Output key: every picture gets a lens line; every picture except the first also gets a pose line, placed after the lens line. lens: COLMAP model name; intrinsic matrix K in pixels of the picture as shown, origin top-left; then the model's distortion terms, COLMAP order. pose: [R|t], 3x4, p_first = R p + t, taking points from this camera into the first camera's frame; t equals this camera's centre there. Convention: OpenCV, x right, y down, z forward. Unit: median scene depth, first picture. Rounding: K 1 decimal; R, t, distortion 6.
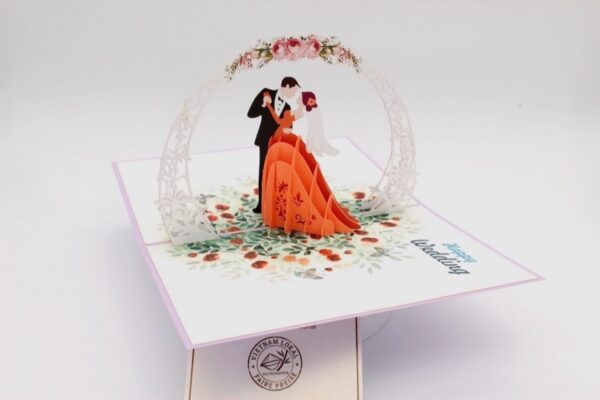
lens RADIAL K [[707.1, 0, 299.1], [0, 707.1, 214.4], [0, 0, 1]] dist [0.002148, 0.004007]
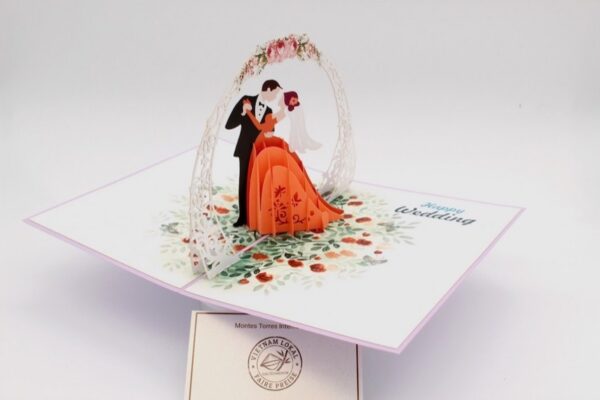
lens RADIAL K [[707.1, 0, 299.1], [0, 707.1, 214.4], [0, 0, 1]] dist [0.002148, 0.004007]
pose [[0.807076, -0.250669, 0.534596, -0.552660], [0.244562, 0.966011, 0.083743, -0.086163], [-0.537417, 0.063155, 0.840948, 0.164059]]
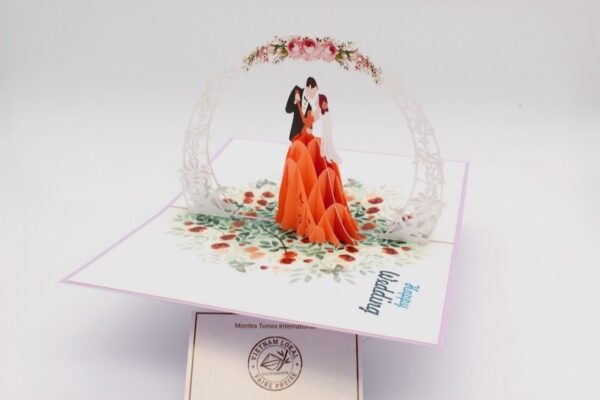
lens RADIAL K [[707.1, 0, 299.1], [0, 707.1, 214.4], [0, 0, 1]] dist [0.002148, 0.004007]
pose [[0.808769, 0.241468, -0.536270, 0.554626], [-0.249475, 0.966583, 0.058985, -0.061458], [0.532593, 0.086081, 0.841983, 0.164423]]
